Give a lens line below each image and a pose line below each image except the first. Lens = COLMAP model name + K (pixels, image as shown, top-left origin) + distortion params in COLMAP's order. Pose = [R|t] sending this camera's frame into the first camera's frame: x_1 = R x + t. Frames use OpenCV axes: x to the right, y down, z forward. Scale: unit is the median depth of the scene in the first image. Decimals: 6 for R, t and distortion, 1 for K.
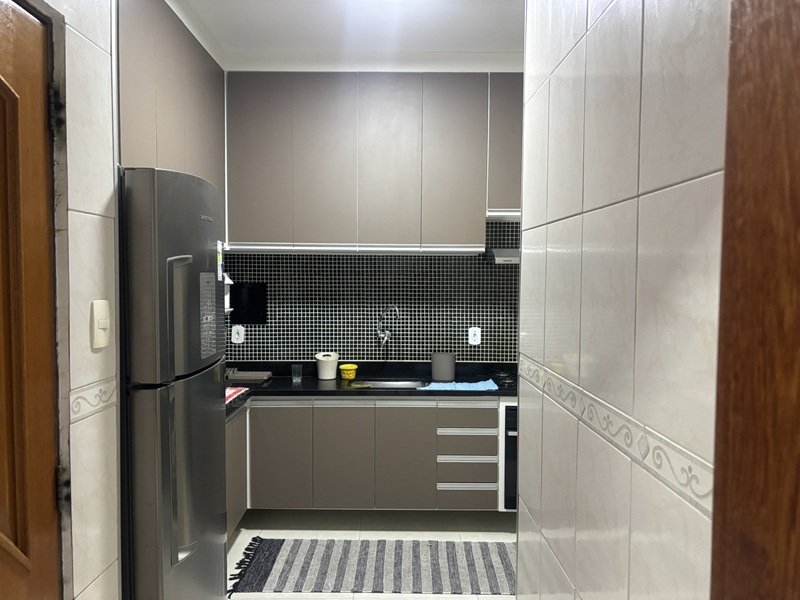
lens RADIAL K [[594.7, 0, 394.3], [0, 594.7, 293.4], [0, 0, 1]] dist [0.019300, -0.044074]
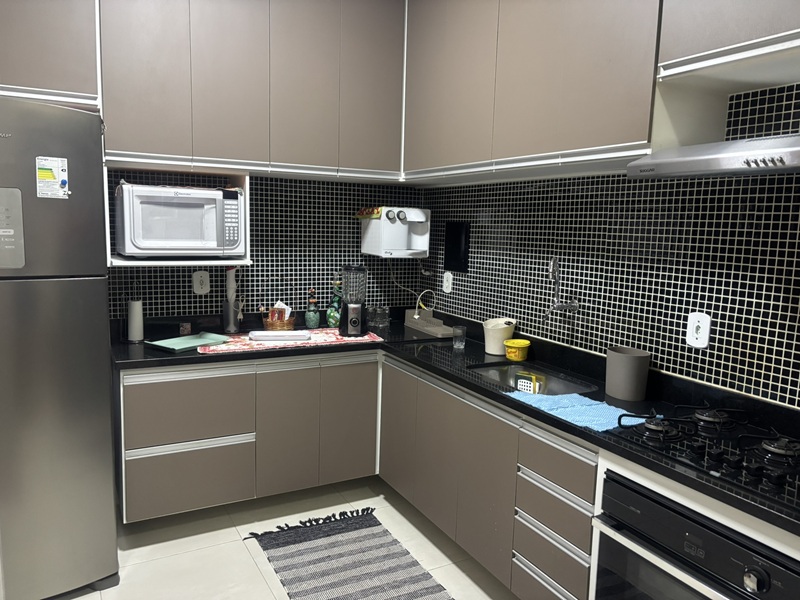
lens RADIAL K [[594.7, 0, 395.1], [0, 594.7, 305.2], [0, 0, 1]] dist [0.019300, -0.044074]
pose [[0.474994, 0.128583, -0.870544, 0.448789], [-0.052026, 0.991640, 0.118082, 0.004796], [0.878450, -0.010797, 0.477713, 0.535645]]
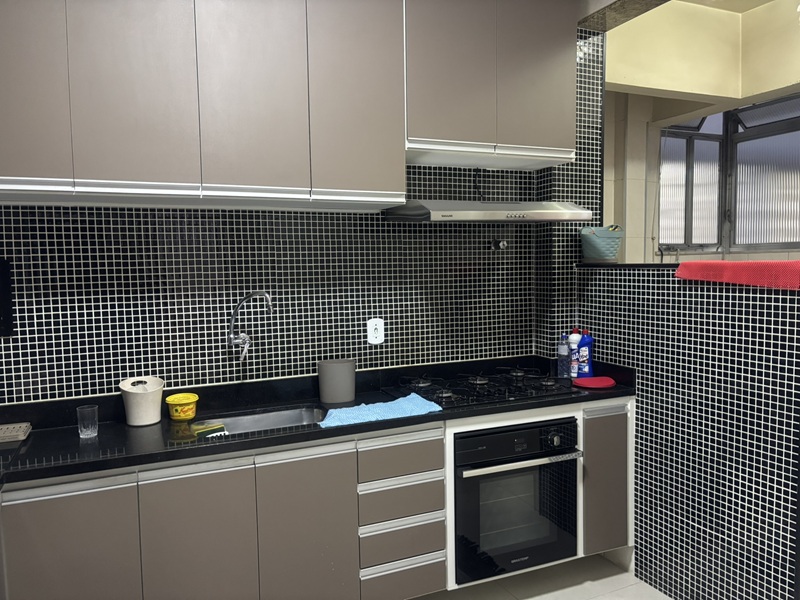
lens RADIAL K [[594.7, 0, 405.7], [0, 594.7, 299.6], [0, 0, 1]] dist [0.019300, -0.044074]
pose [[0.906420, -0.047022, 0.419752, -0.118199], [0.033242, 0.998643, 0.040089, 0.009113], [-0.421068, -0.022384, 0.906753, 0.367989]]
